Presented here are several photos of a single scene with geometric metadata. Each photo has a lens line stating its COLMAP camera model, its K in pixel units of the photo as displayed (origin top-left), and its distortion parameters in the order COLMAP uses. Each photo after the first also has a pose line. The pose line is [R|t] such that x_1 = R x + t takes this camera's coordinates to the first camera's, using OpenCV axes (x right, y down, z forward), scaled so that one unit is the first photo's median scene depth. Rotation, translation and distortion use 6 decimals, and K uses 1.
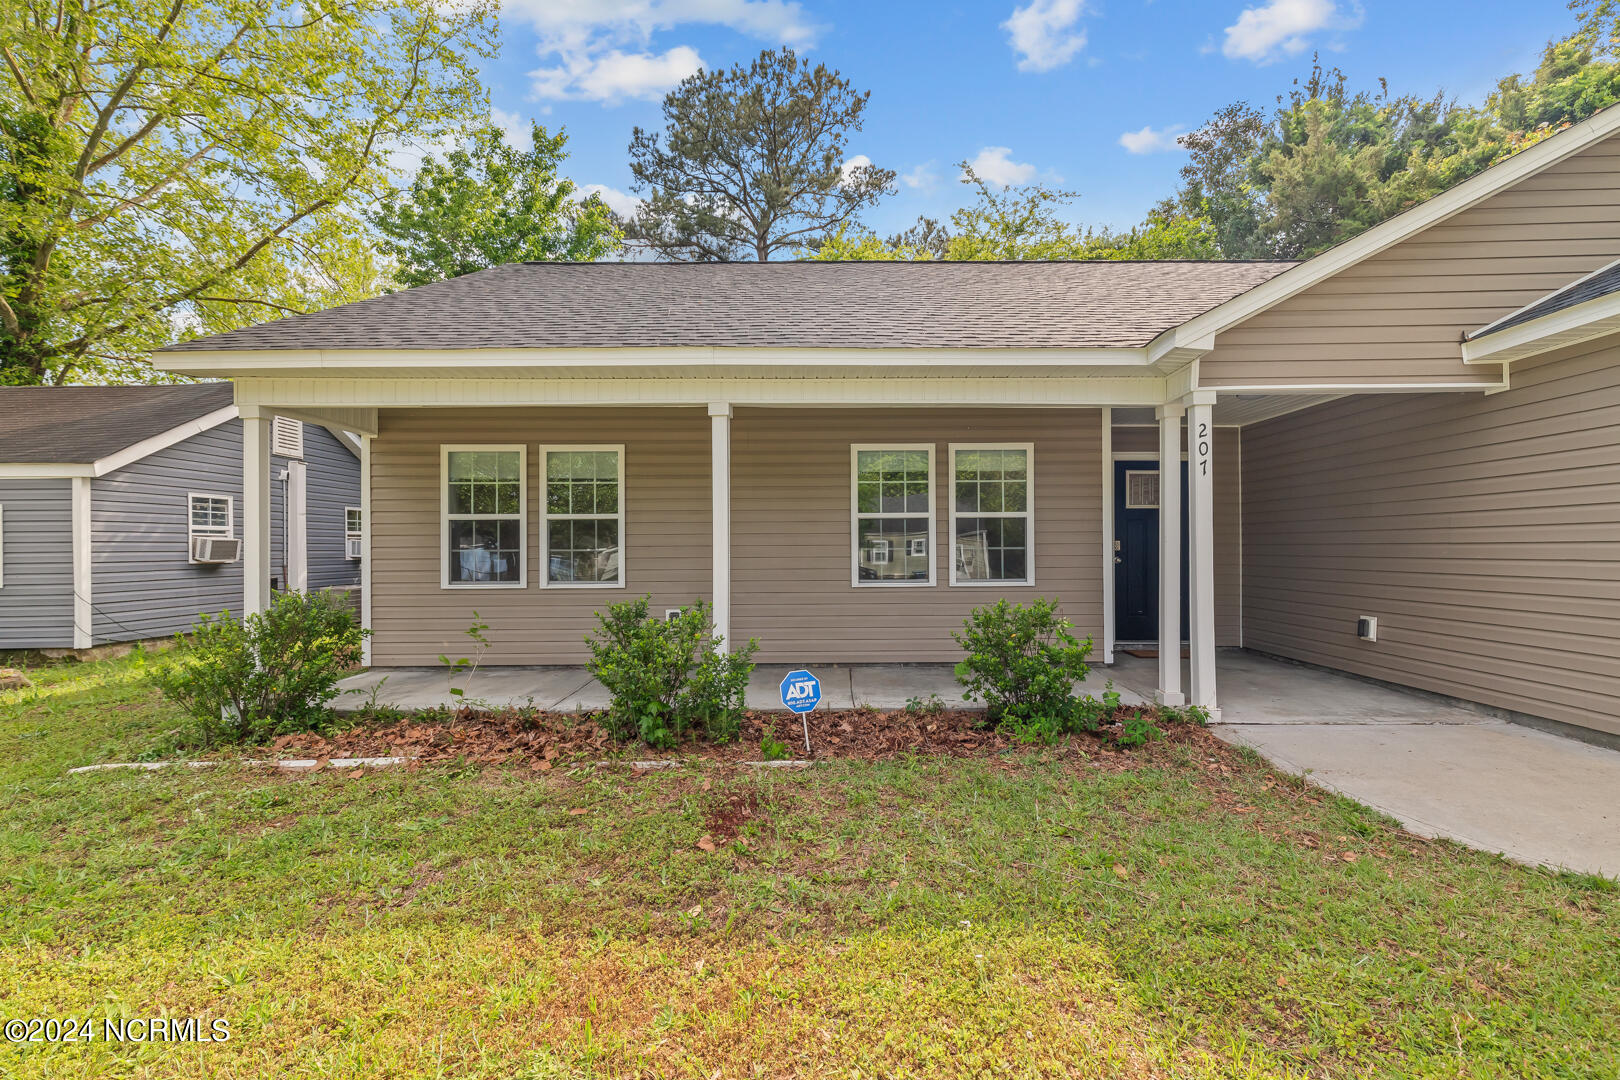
lens RADIAL K [[688.1, 0, 849.5], [0, 688.1, 545.9], [0, 0, 1]] dist [0.003973, 0.000387]
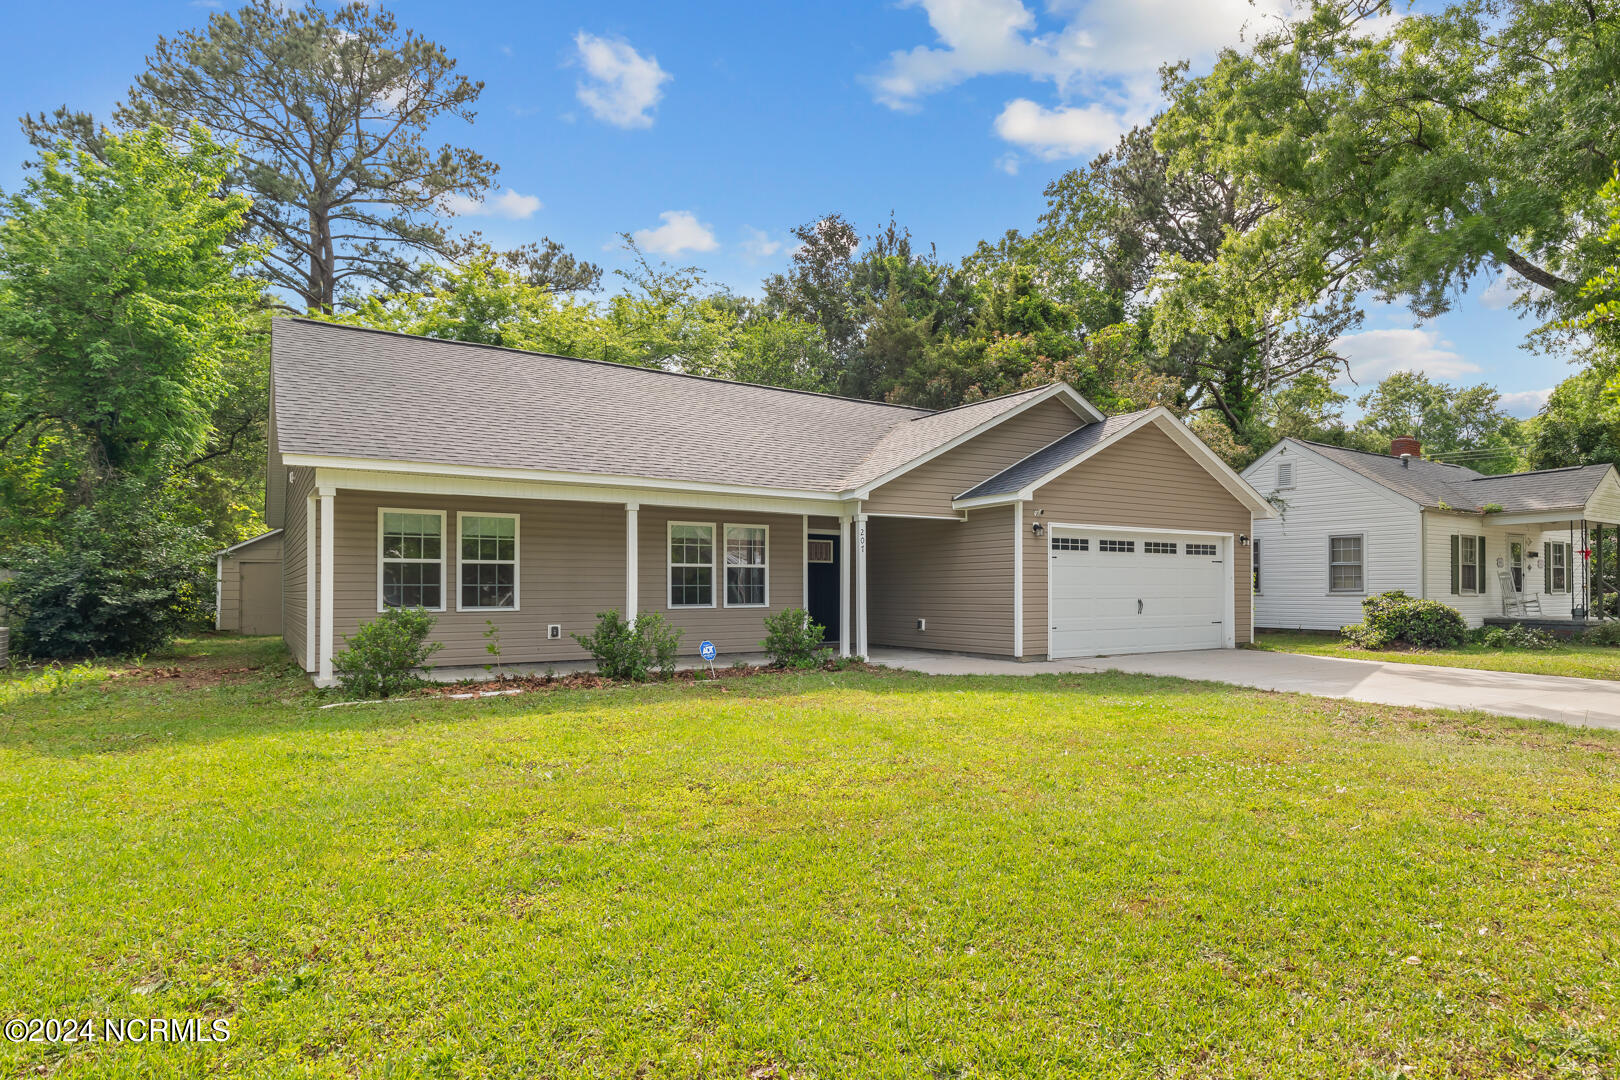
lens RADIAL K [[839.1, 0, 867.8], [0, 839.1, 572.3], [0, 0, 1]] dist [-0.002094, -0.000443]
pose [[0.839137, 0.014530, 0.543726, -0.581335], [-0.003458, 0.999765, -0.021379, 0.012077], [-0.543909, 0.016059, 0.838990, -0.790475]]
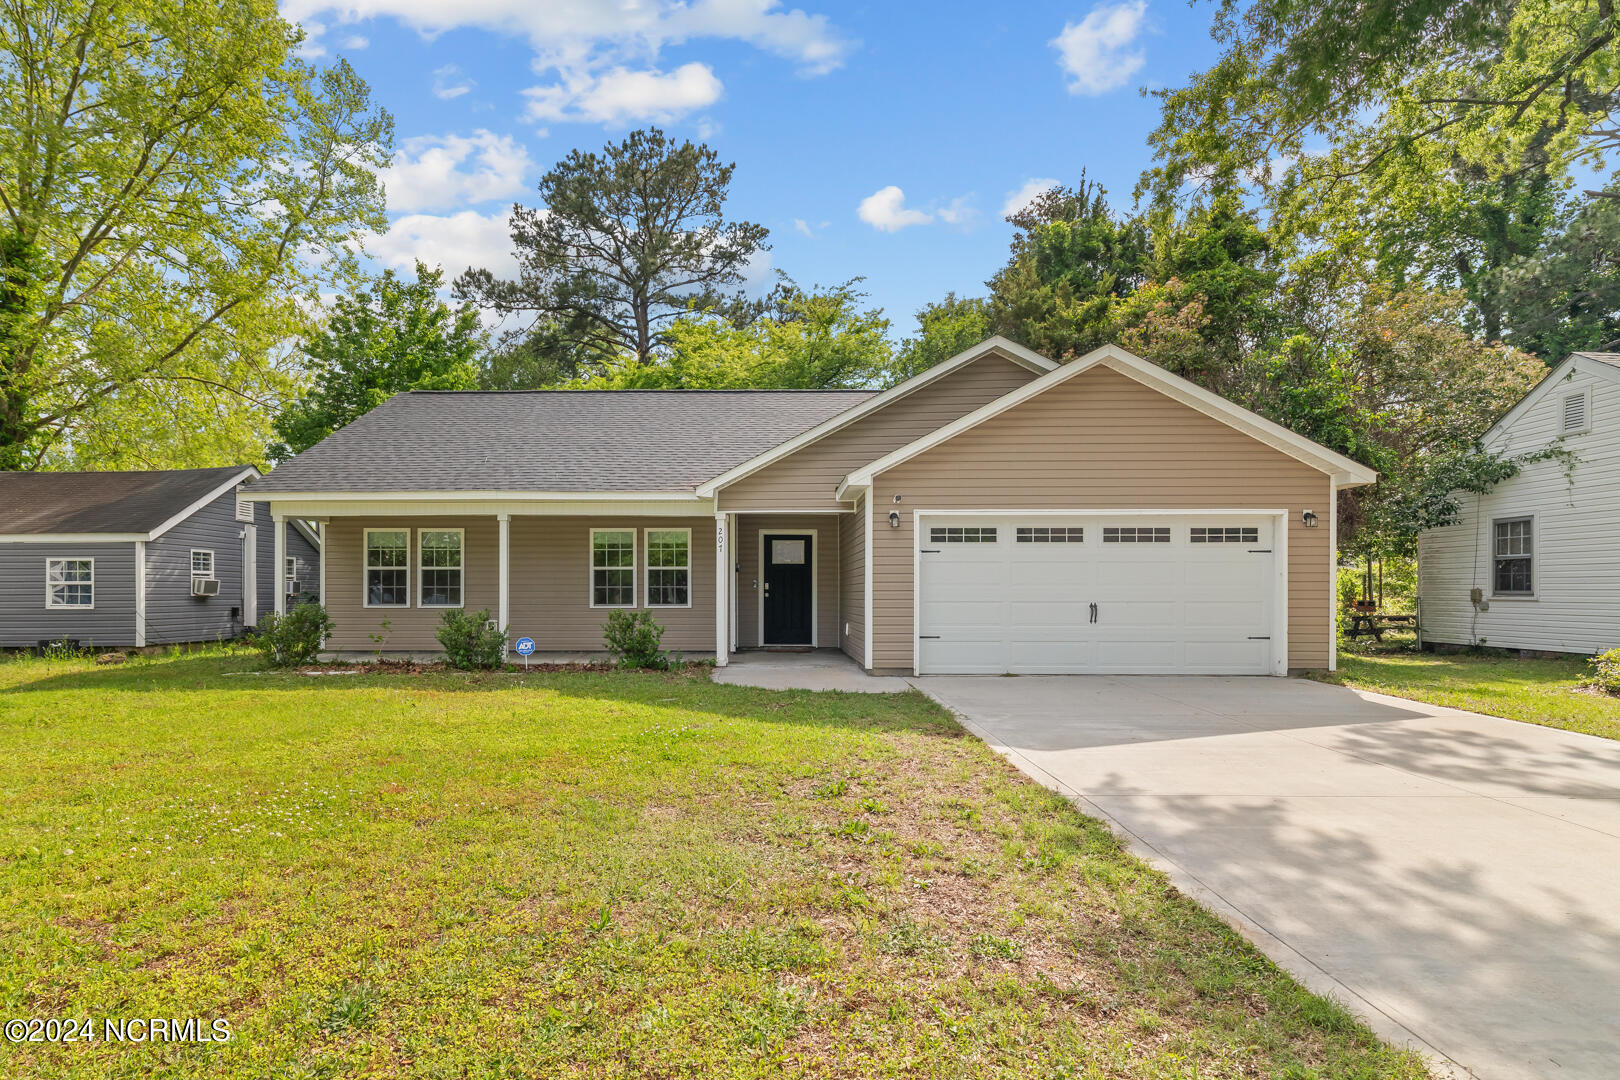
lens RADIAL K [[775.1, 0, 769.1], [0, 775.1, 593.1], [0, 0, 1]] dist [-0.002077, -0.000381]
pose [[0.999929, 0.004426, -0.011048, 0.422062], [-0.004387, 0.999984, 0.003593, 0.009873], [0.011064, -0.003545, 0.999933, -0.871553]]
